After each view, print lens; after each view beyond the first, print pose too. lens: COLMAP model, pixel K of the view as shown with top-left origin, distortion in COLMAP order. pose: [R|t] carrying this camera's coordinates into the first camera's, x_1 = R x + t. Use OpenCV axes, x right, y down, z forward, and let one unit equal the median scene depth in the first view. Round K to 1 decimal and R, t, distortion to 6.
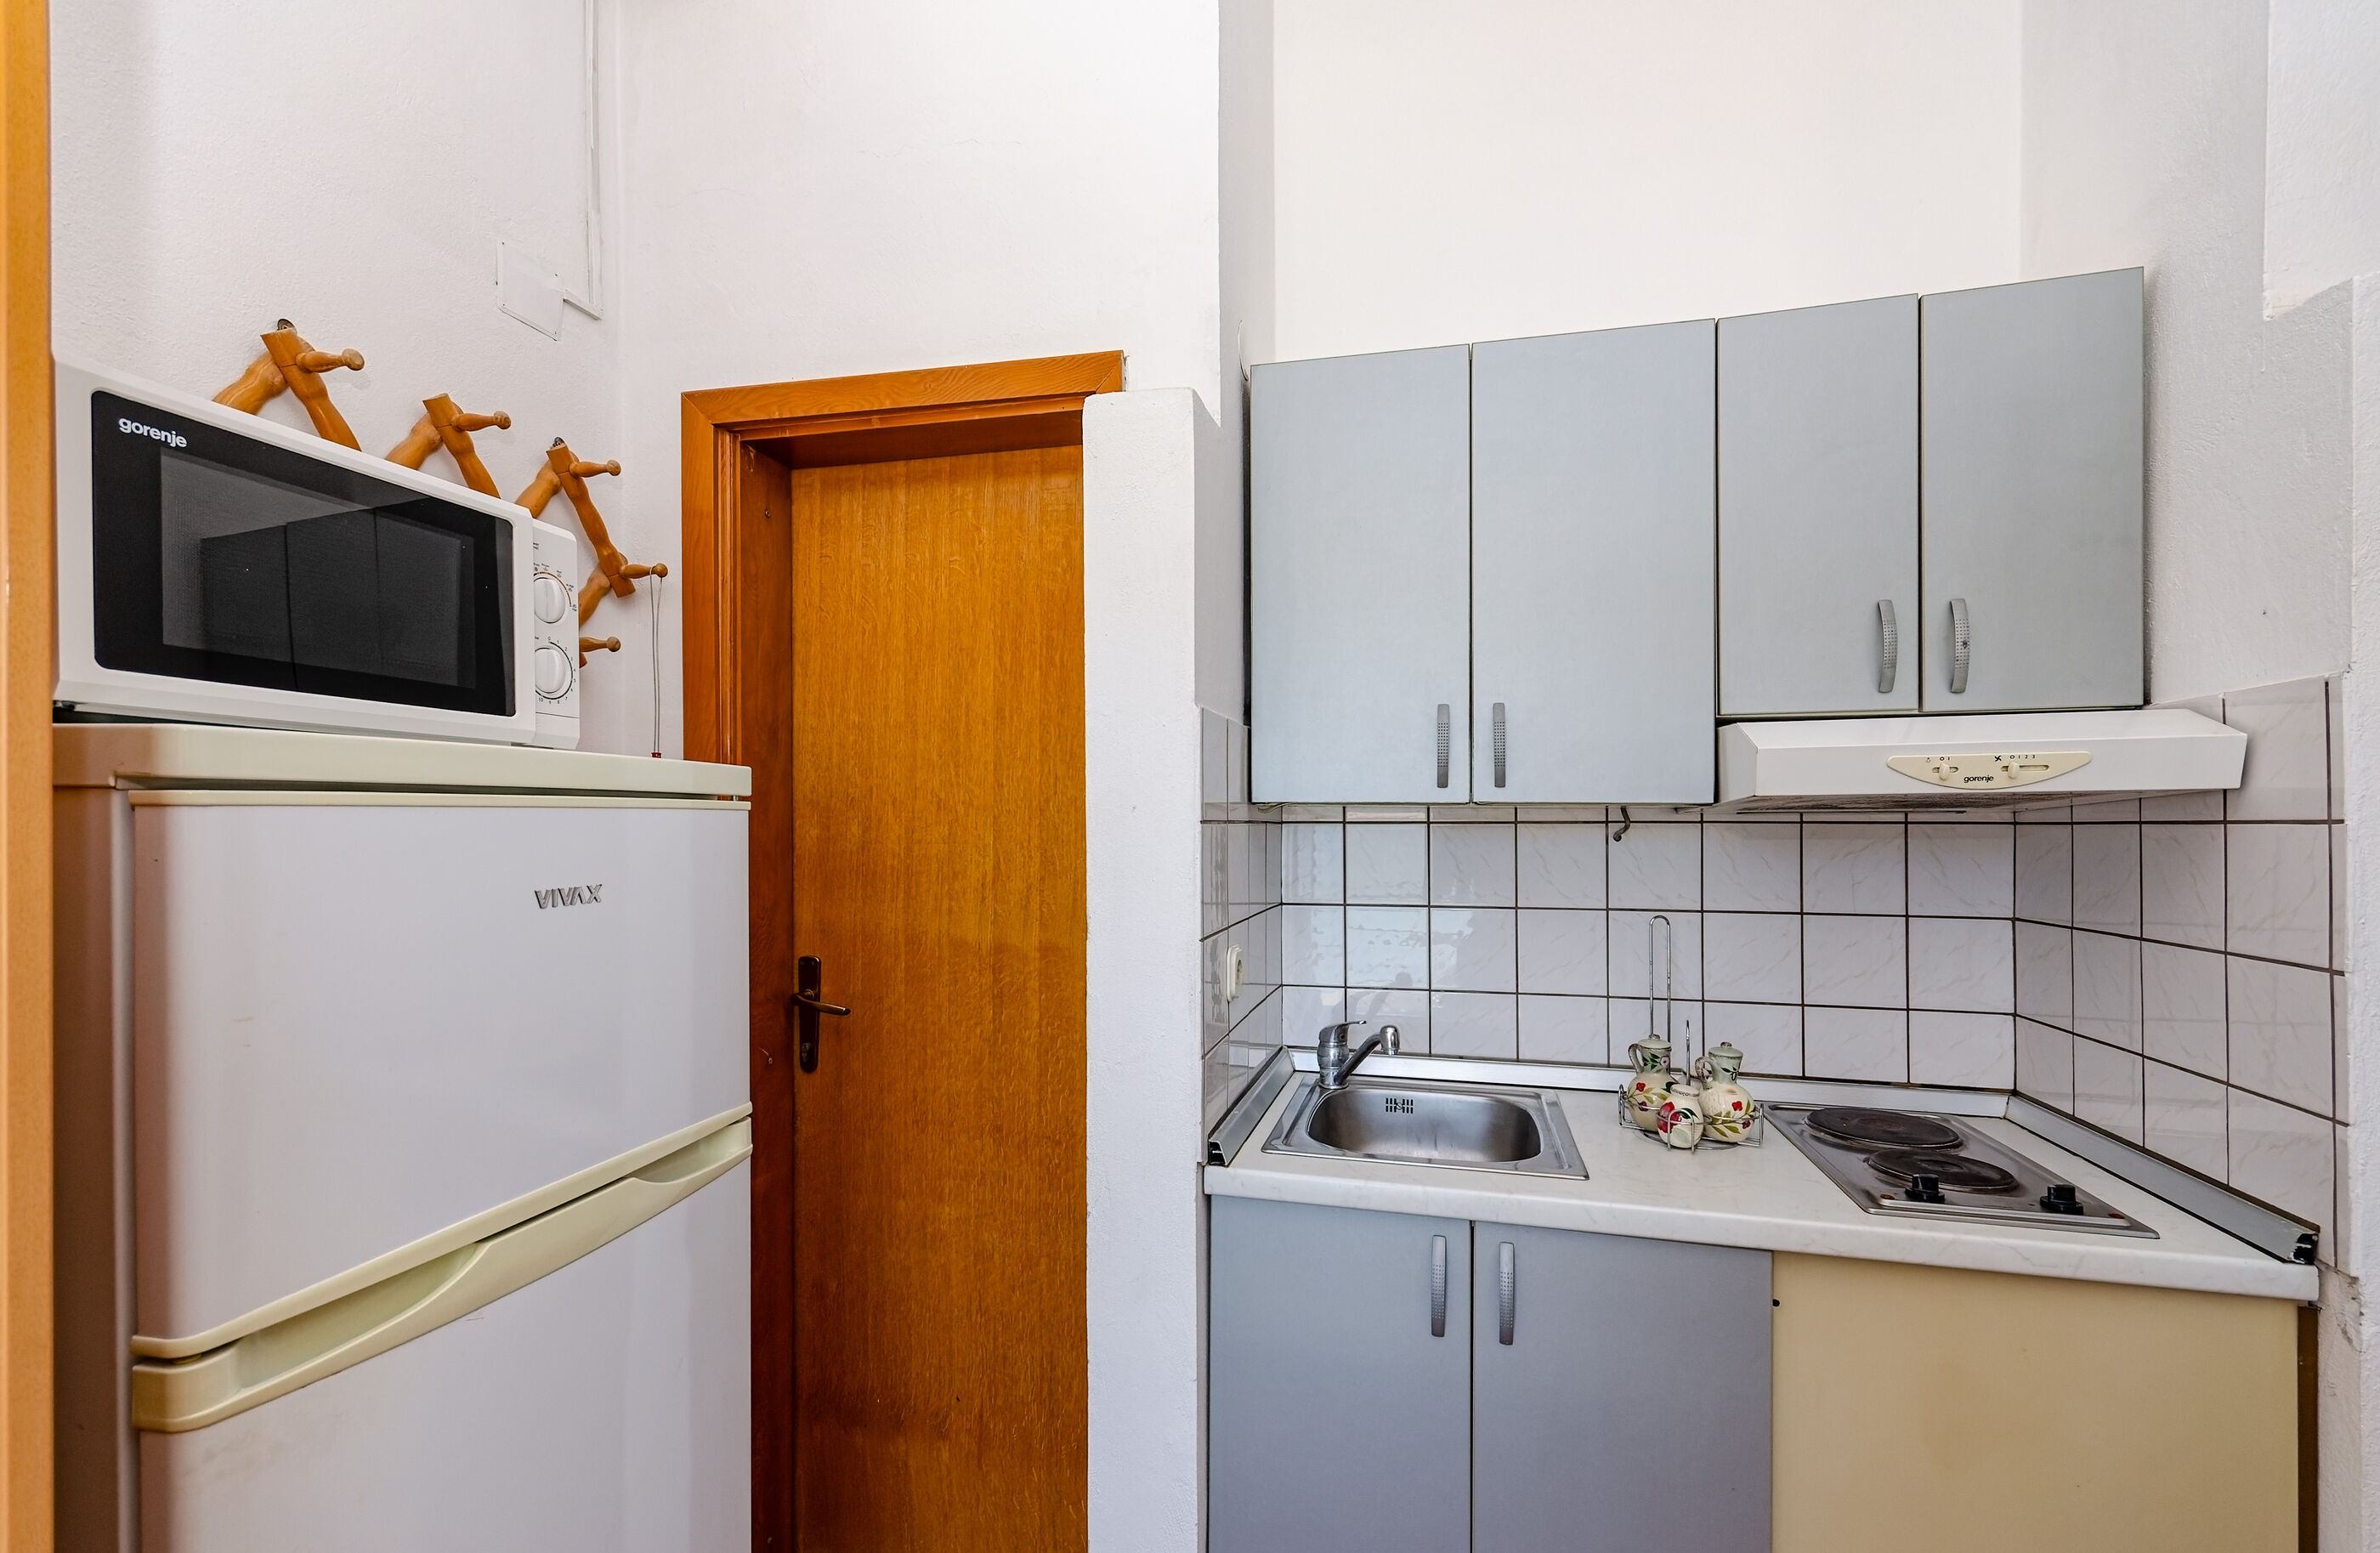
lens RADIAL K [[1025.6, 0, 1183.9], [0, 1025.6, 822.8], [0, 0, 1]] dist [-0.003313, -0.000621]
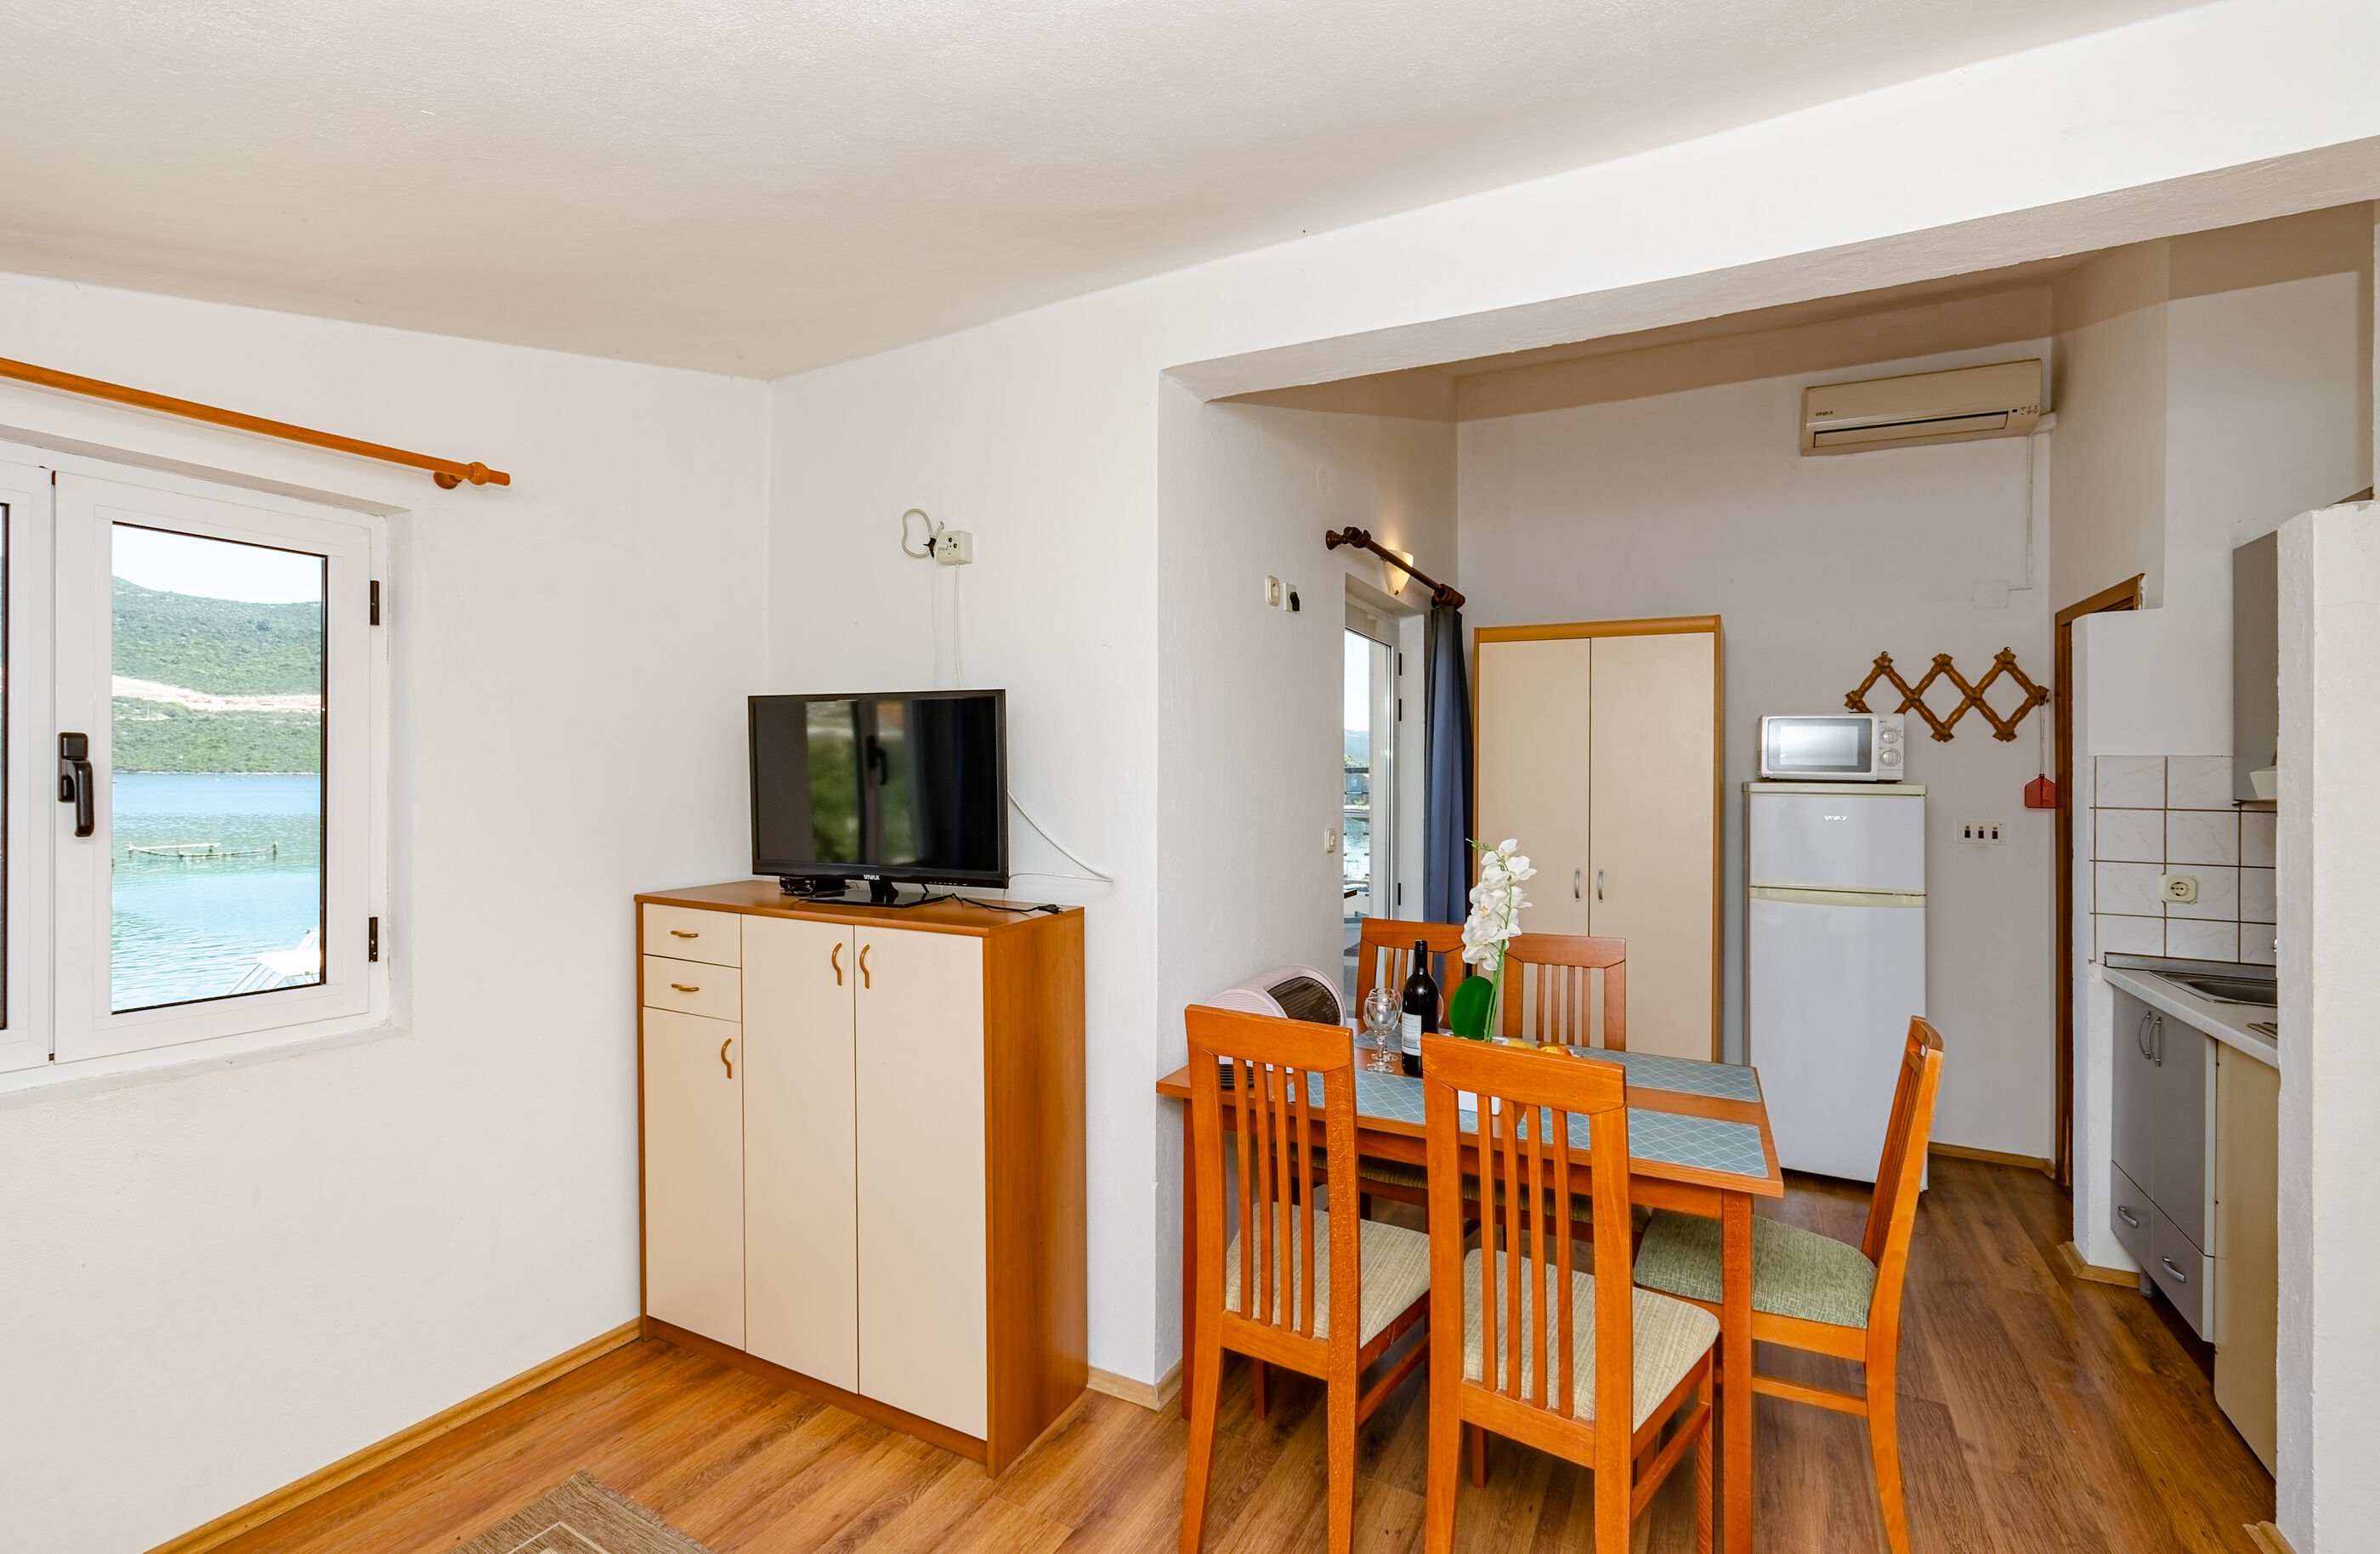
lens RADIAL K [[1025.7, 0, 1193.5], [0, 1025.7, 783.0], [0, 0, 1]] dist [-0.003313, -0.000621]
pose [[-0.234252, 0.000535, -0.972176, 2.457026], [-0.014276, 0.999890, 0.003990, -0.030623], [0.972071, 0.014813, -0.234218, -0.350321]]
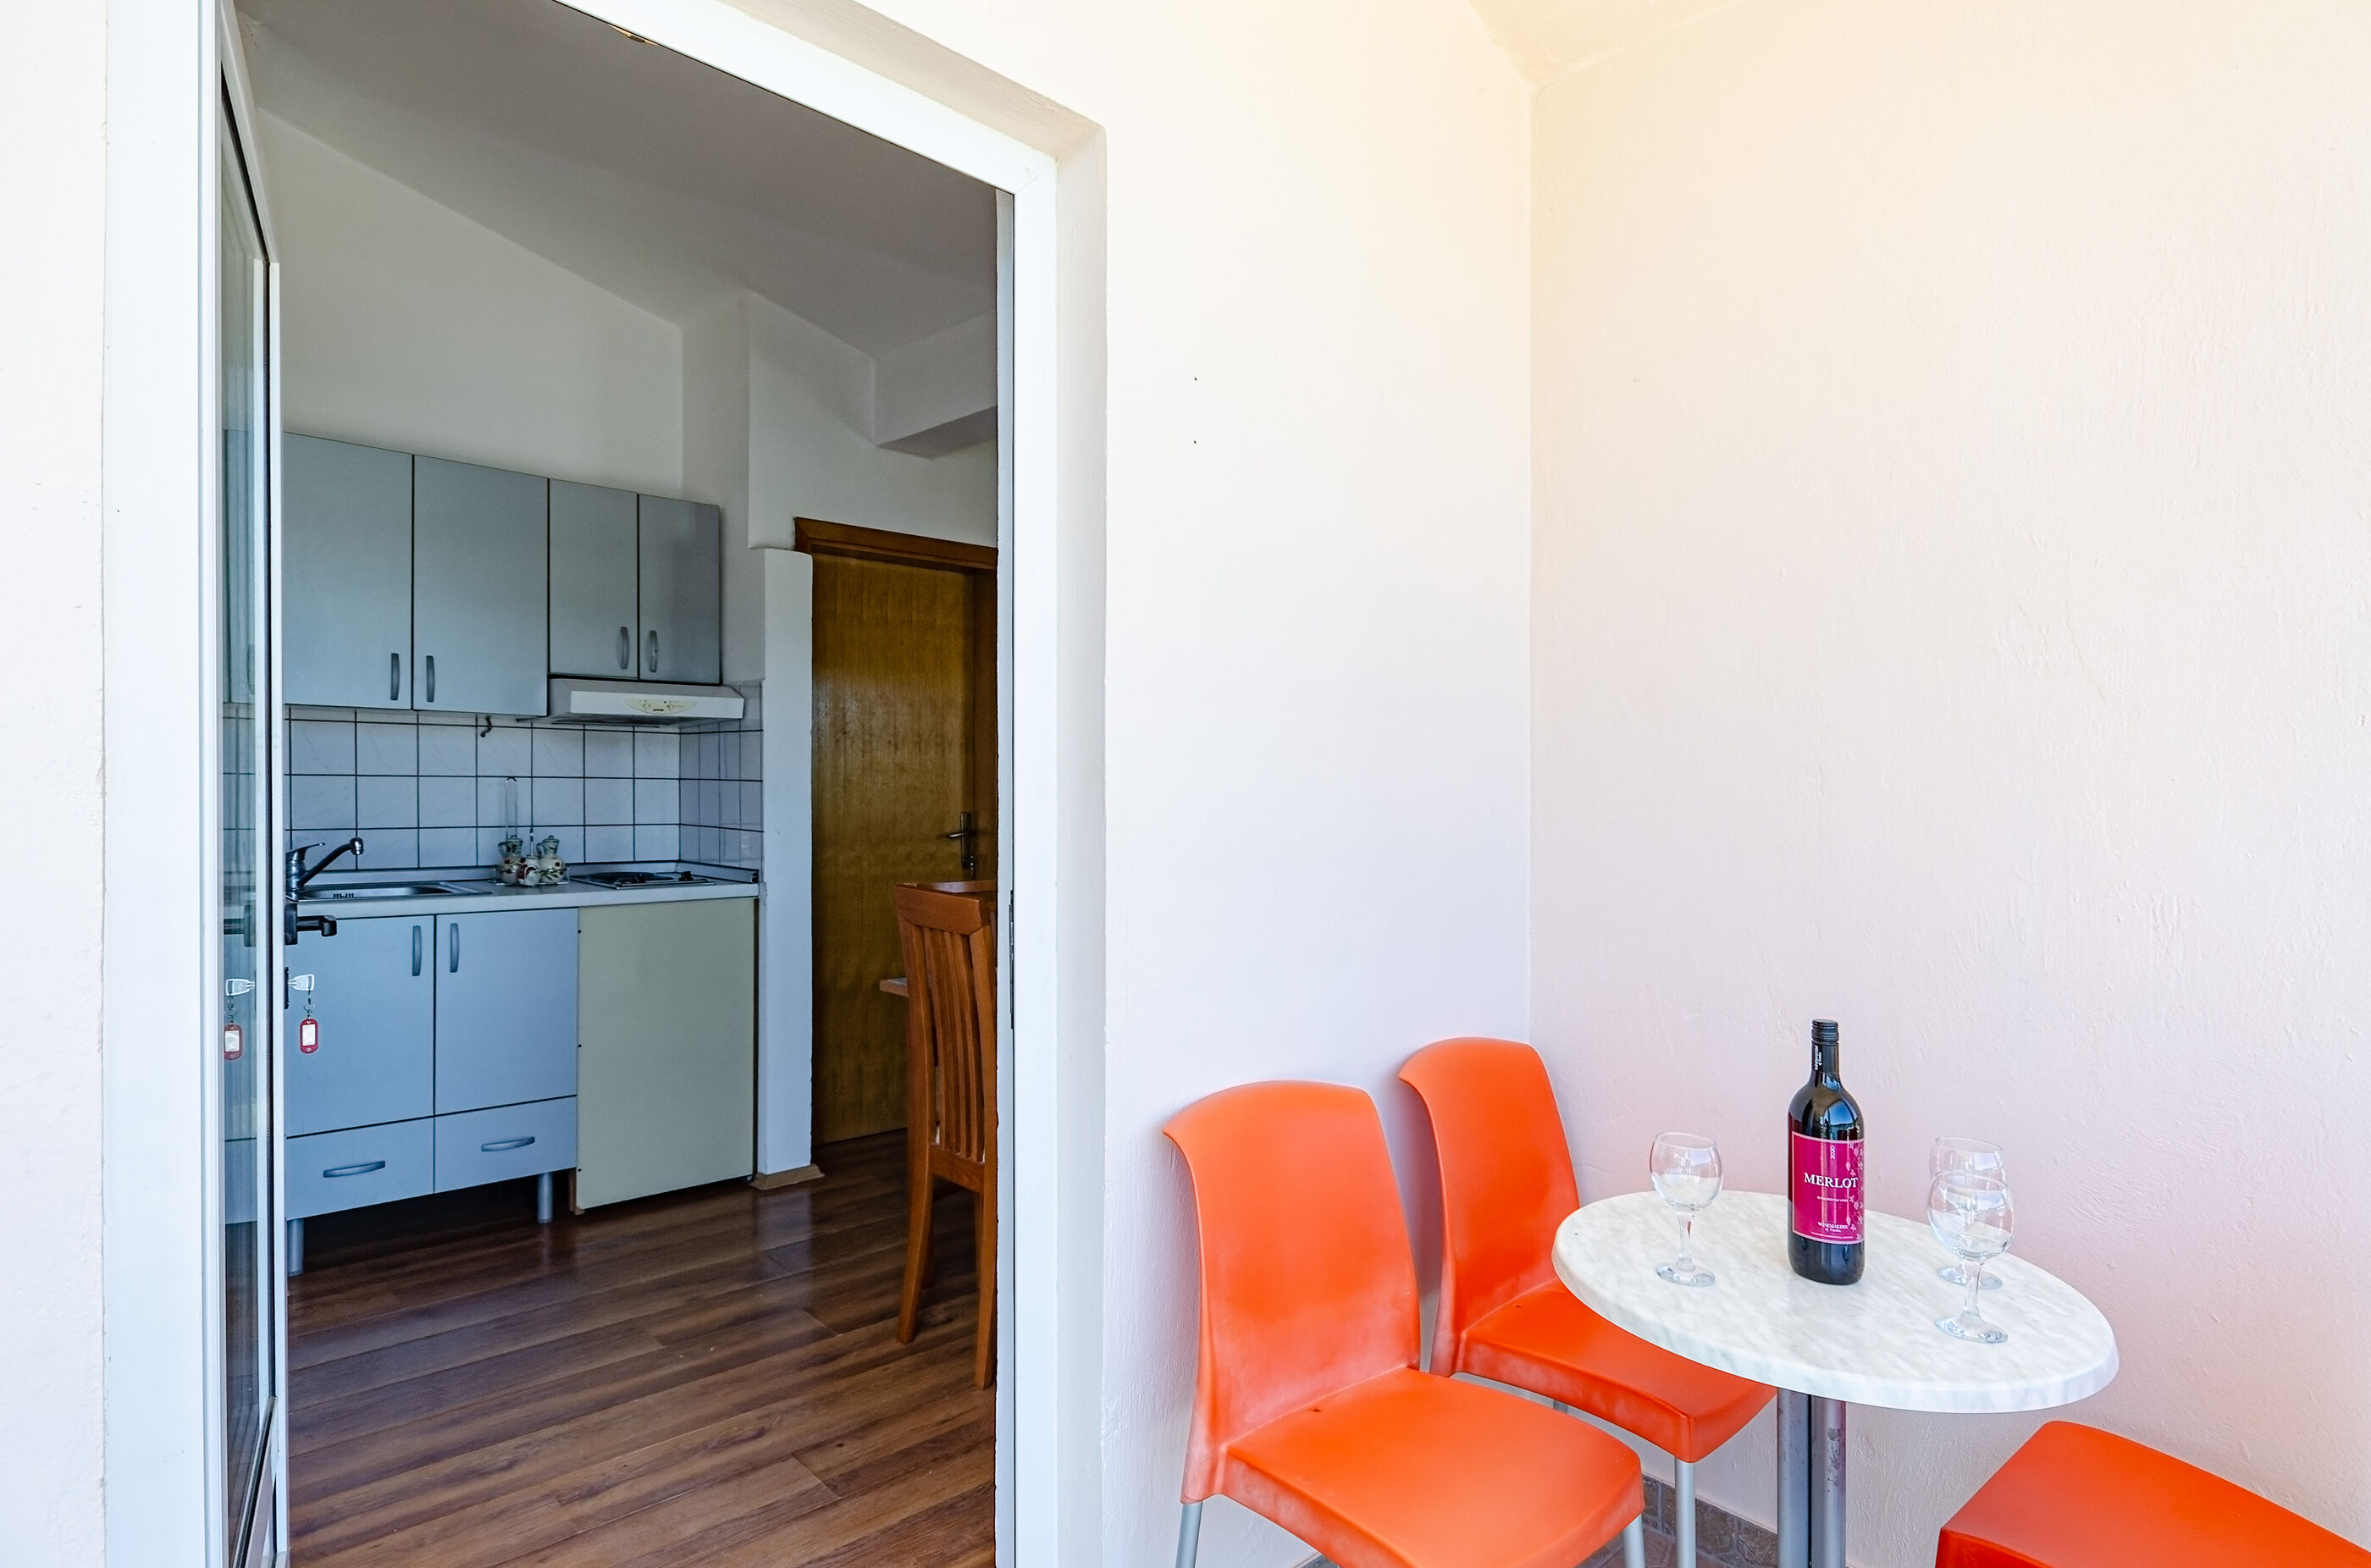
lens RADIAL K [[1231.6, 0, 1189.0], [0, 1231.6, 802.6], [0, 0, 1]] dist [0.005212, 0.000356]
pose [[0.524355, -0.014657, 0.851374, -0.901109], [-0.021829, 0.999292, 0.030648, 0.050518], [-0.851220, -0.034655, 0.523664, -1.371200]]
